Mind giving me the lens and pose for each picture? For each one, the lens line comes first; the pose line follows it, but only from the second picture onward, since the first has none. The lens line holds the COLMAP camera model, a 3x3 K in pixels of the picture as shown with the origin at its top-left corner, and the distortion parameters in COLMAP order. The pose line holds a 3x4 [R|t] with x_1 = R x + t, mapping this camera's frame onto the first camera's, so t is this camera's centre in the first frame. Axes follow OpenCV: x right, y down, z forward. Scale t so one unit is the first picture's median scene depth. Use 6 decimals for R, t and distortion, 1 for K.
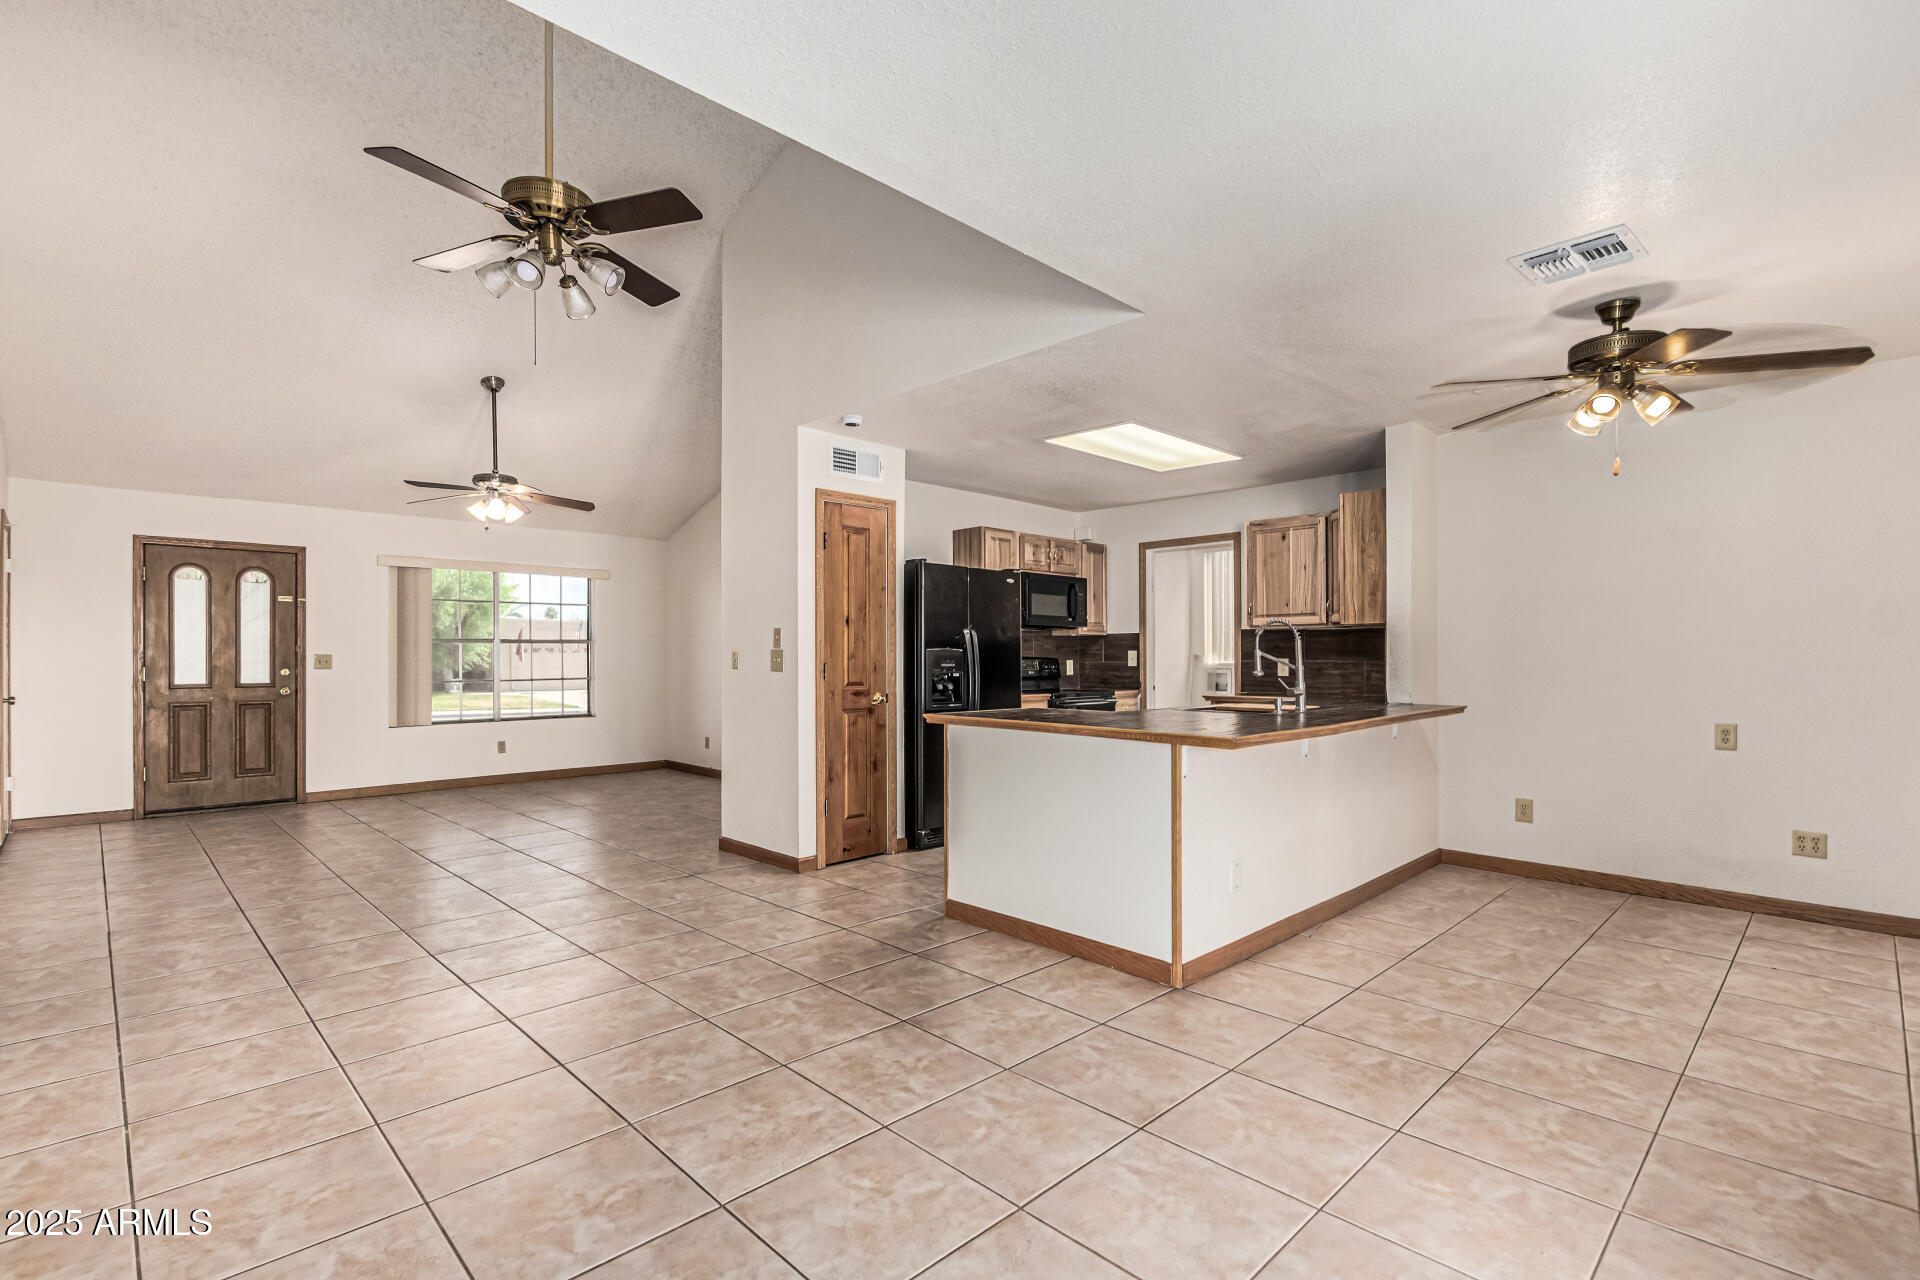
lens RADIAL K [[887.9, 0, 958.8], [0, 887.9, 658.6], [0, 0, 1]] dist [0.005477, -0.002799]
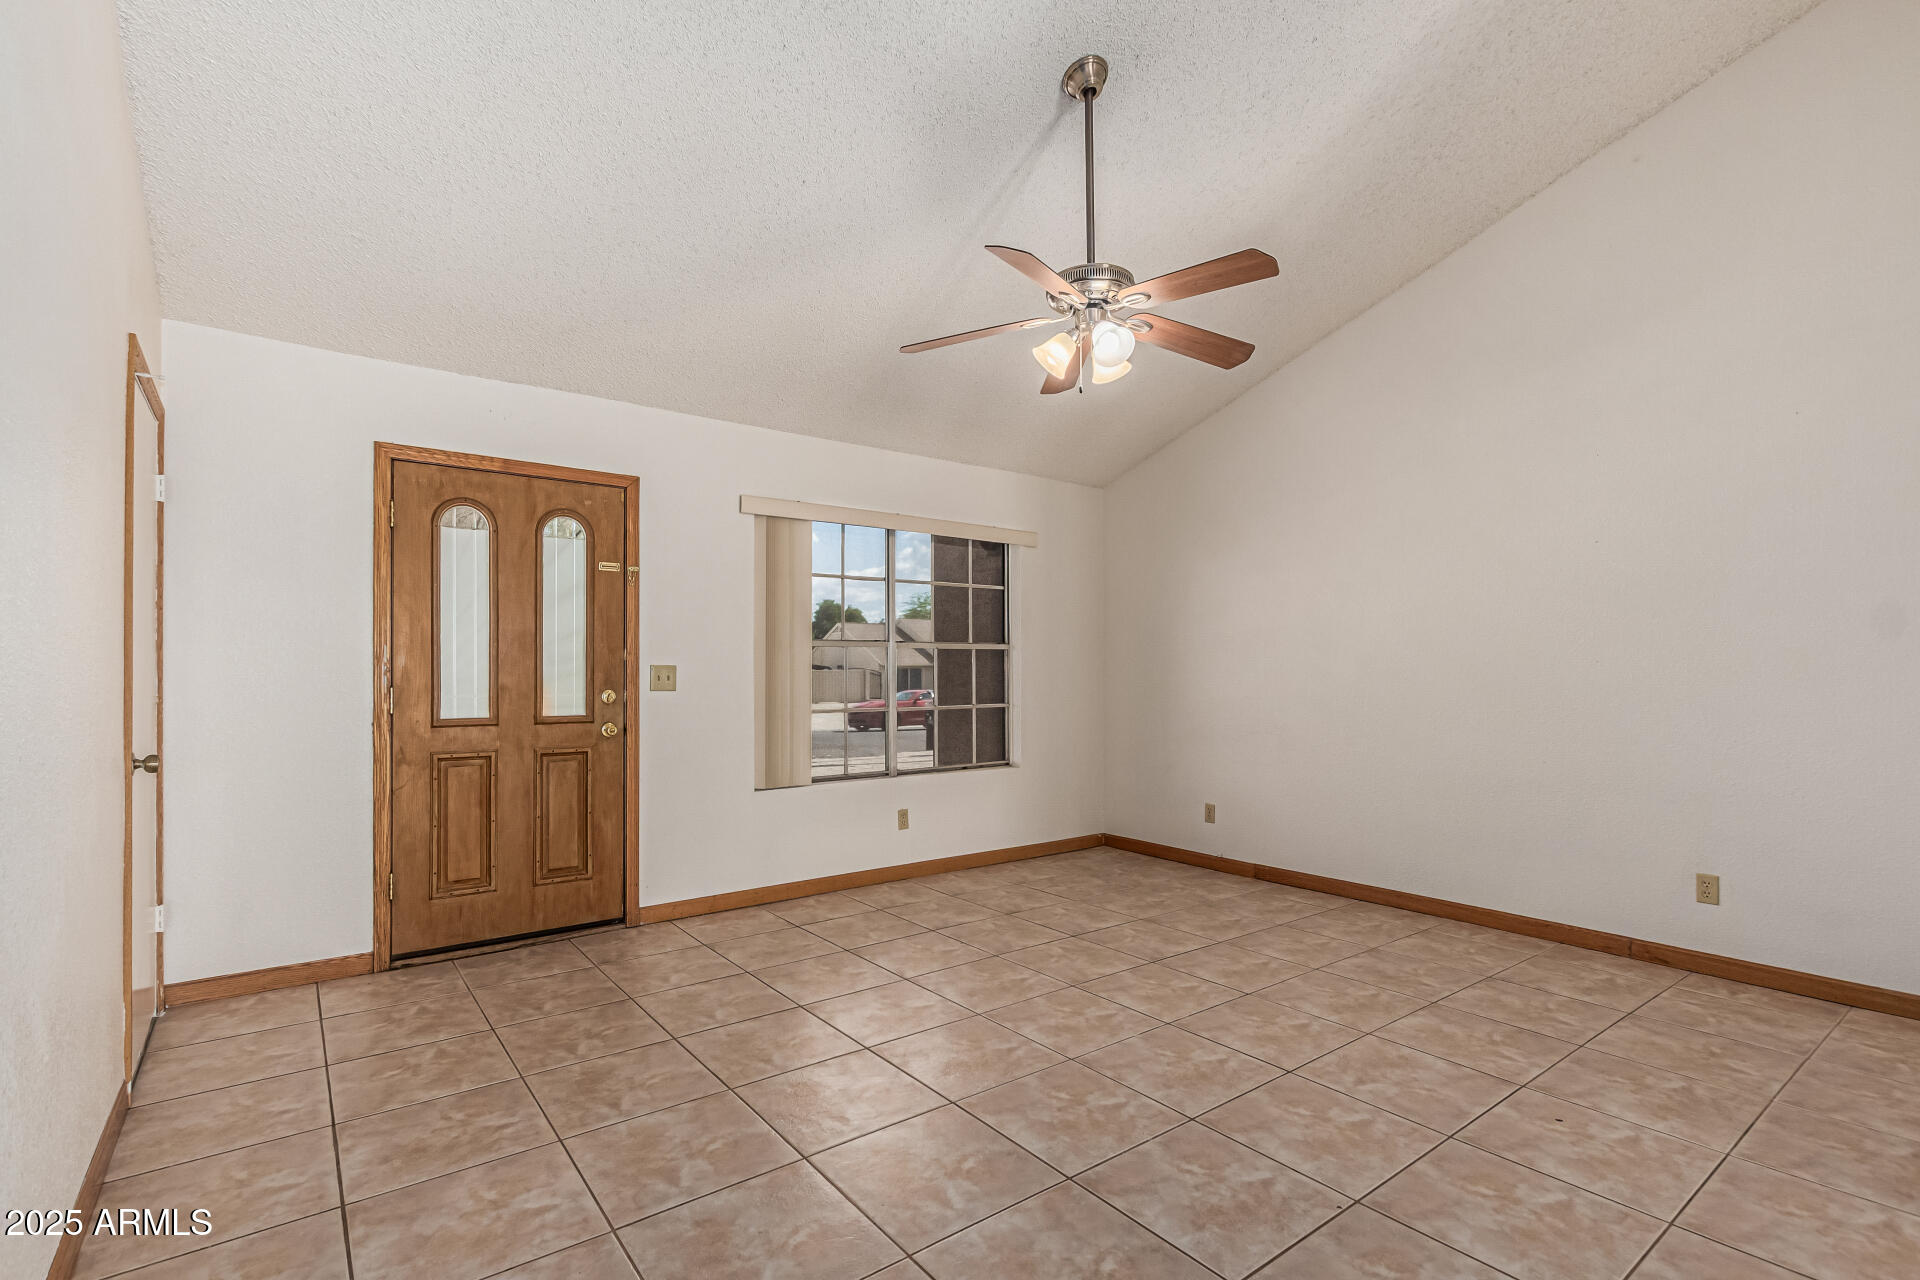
lens RADIAL K [[887.9, 0, 966.1], [0, 887.9, 679.3], [0, 0, 1]] dist [0.005477, -0.002799]
pose [[0.991432, 0.003305, -0.130584, -0.633070], [-0.002371, 0.999971, 0.007305, -0.000553], [0.130605, -0.006932, 0.991410, 0.647874]]
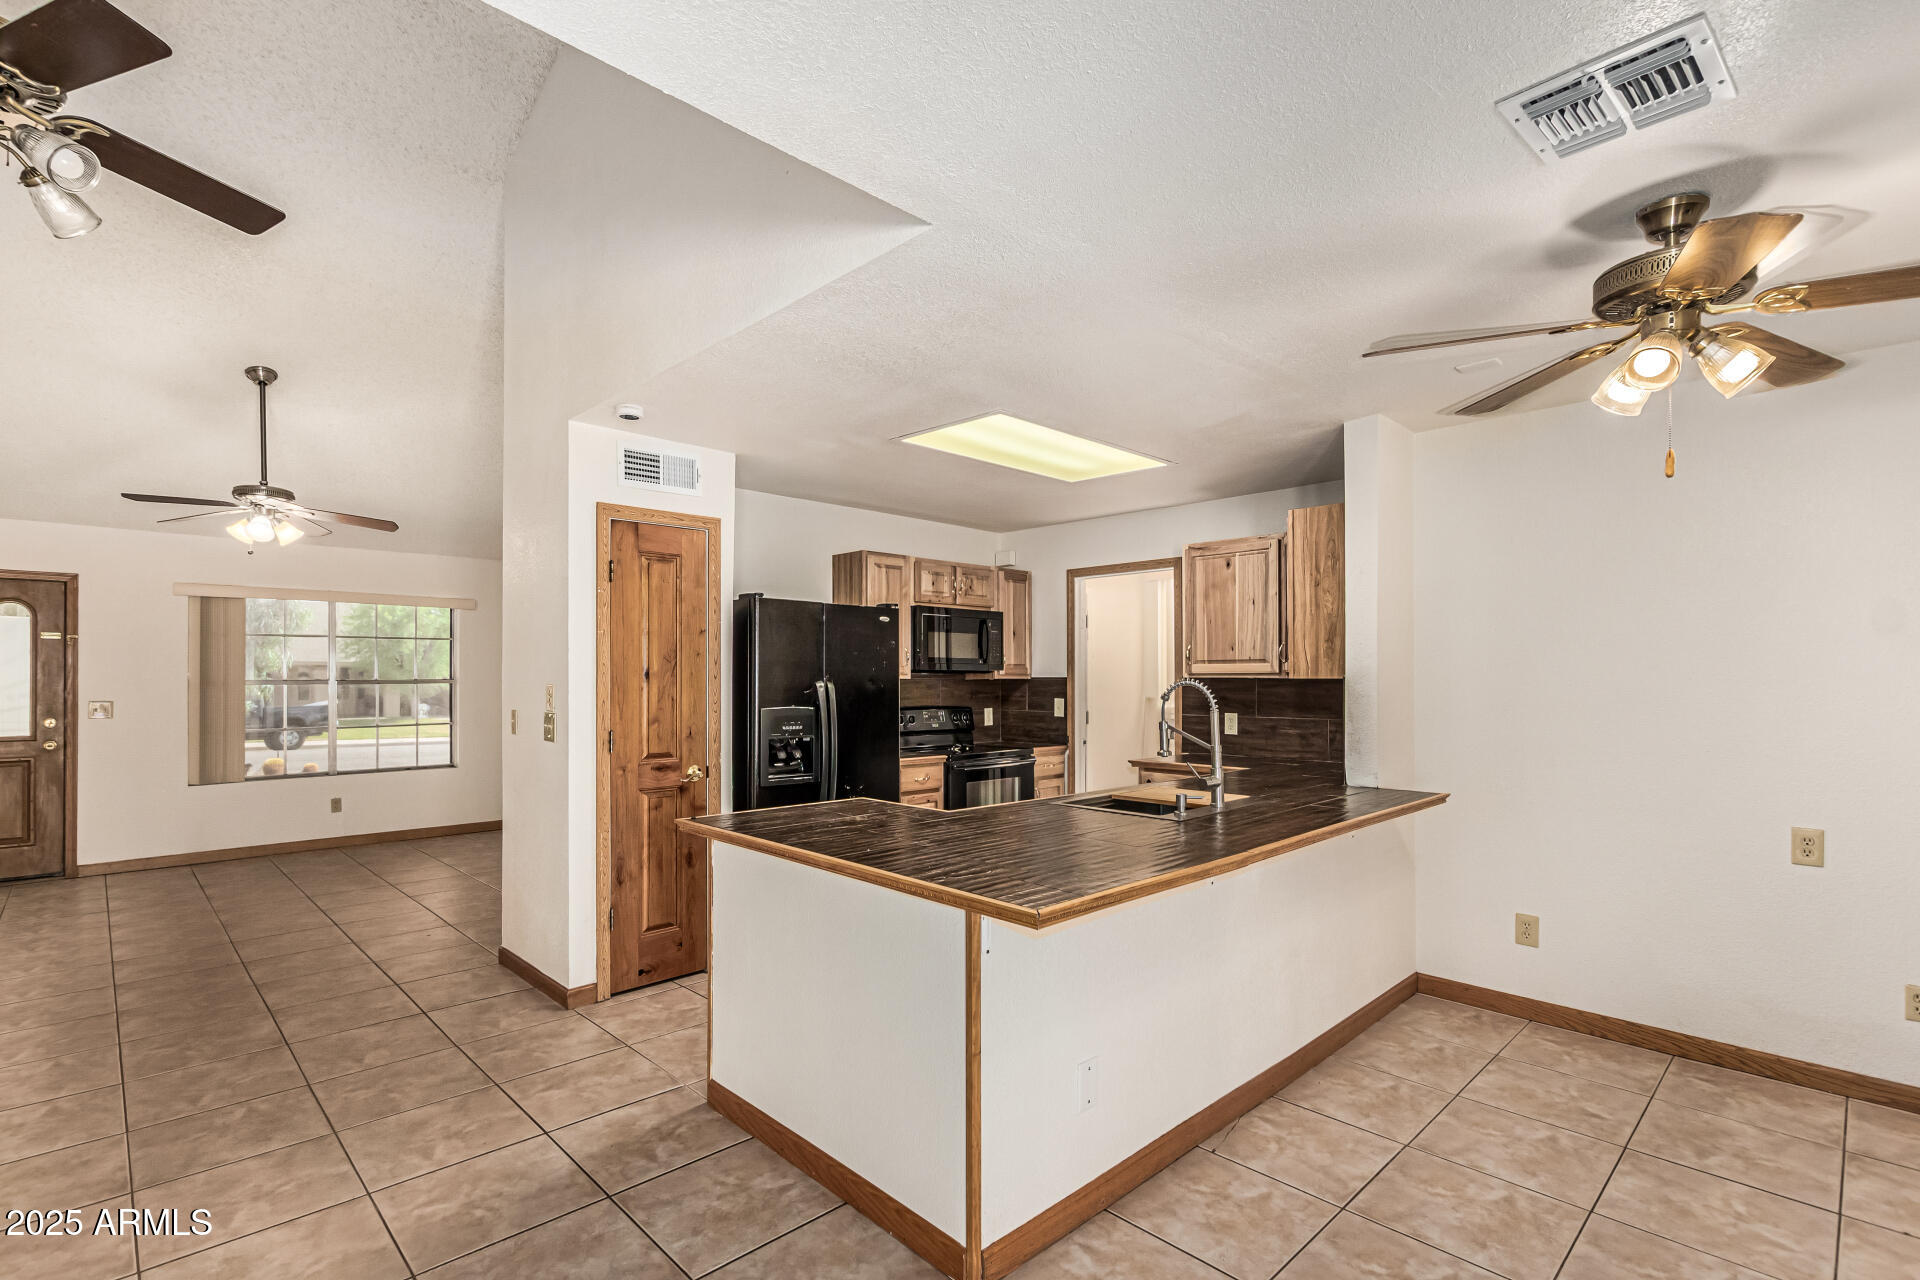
lens RADIAL K [[887.9, 0, 958.3], [0, 887.9, 677.3], [0, 0, 1]] dist [0.005477, -0.002799]
pose [[0.999989, 0.001352, -0.004553, 0.145198], [-0.001358, 0.999998, -0.001448, -0.038286], [0.004551, 0.001454, 0.999989, 0.224806]]
